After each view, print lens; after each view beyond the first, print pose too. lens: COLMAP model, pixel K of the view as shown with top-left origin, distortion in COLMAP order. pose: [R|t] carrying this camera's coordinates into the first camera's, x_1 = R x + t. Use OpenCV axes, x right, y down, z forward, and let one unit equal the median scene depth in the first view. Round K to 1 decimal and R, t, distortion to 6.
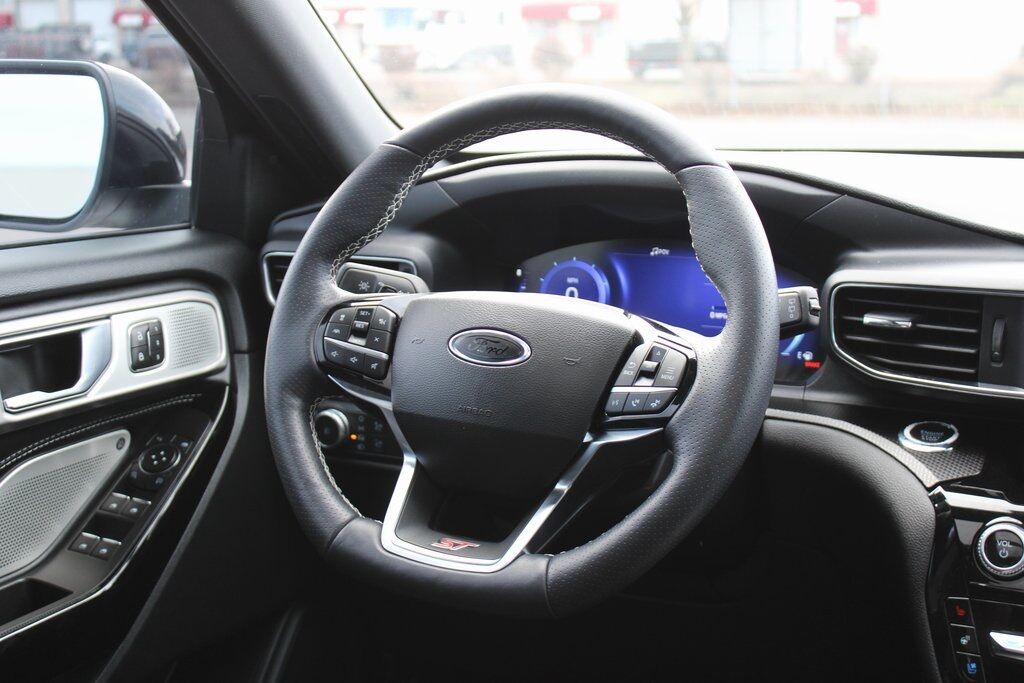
lens RADIAL K [[1498.4, 0, 505.4], [0, 1498.4, 335.3], [0, 0, 1]] dist [-0.019528, 0.000000]
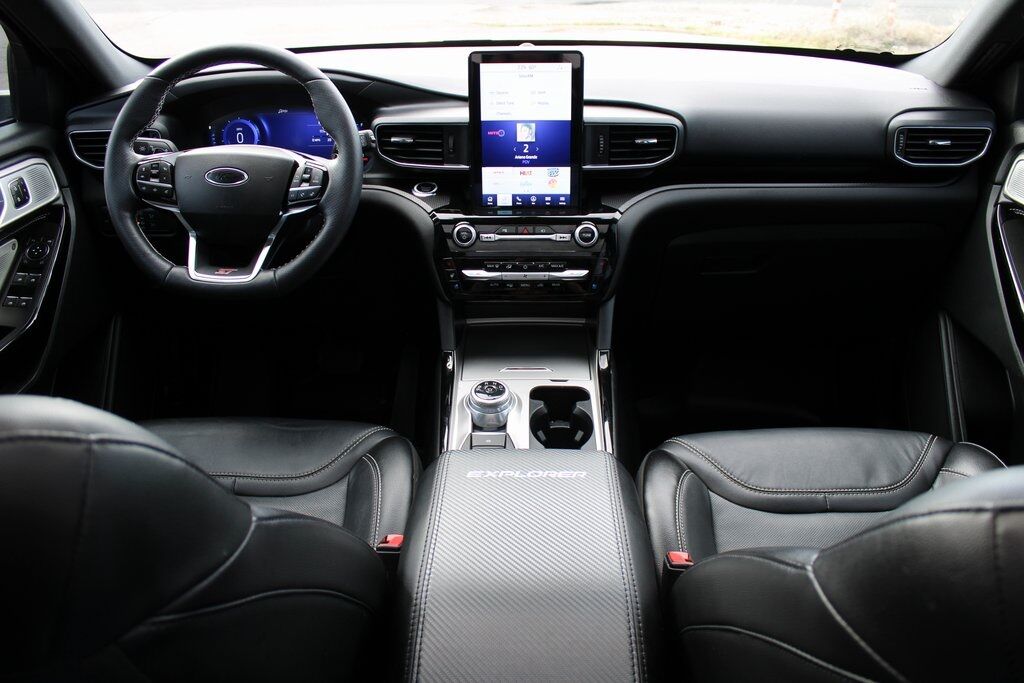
lens RADIAL K [[837.5, 0, 505.1], [0, 837.5, 342.8], [0, 0, 1]] dist [-0.146048, 0.095731]
pose [[0.900415, -0.195868, 0.388444, -0.141471], [0.079498, 0.951956, 0.295736, -0.073675], [-0.427707, -0.235404, 0.872726, -0.204000]]
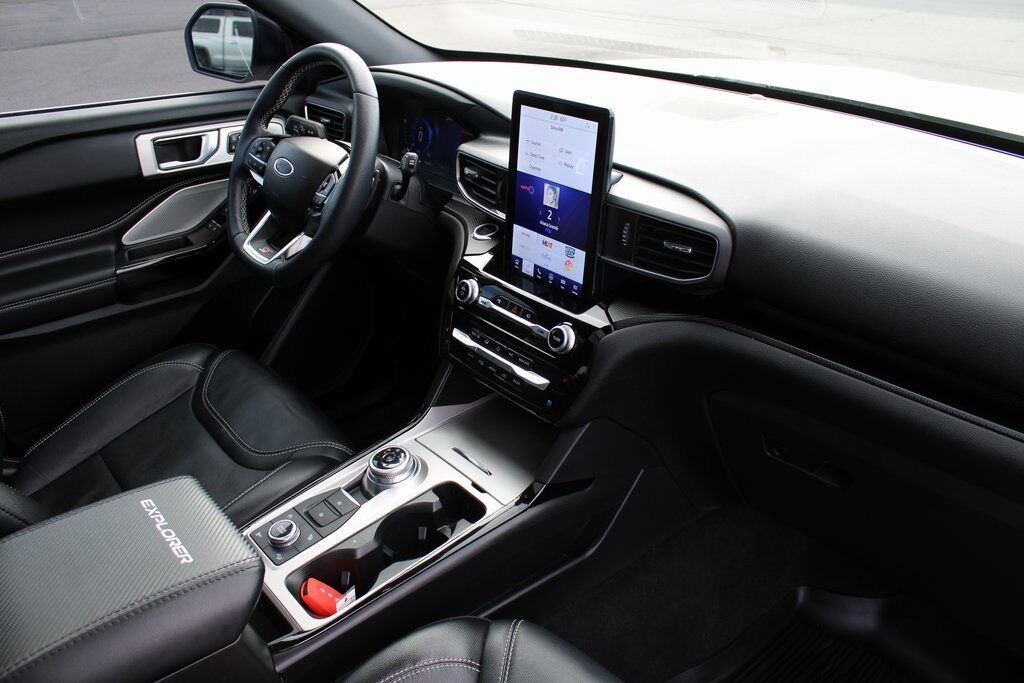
lens RADIAL K [[837.5, 0, 507.3], [0, 837.5, 339.8], [0, 0, 1]] dist [-0.146048, 0.095731]
pose [[0.921579, 0.186927, -0.340221, 0.725335], [-0.081988, 0.950383, 0.300083, -0.135717], [0.379434, -0.248656, 0.891179, -0.040066]]
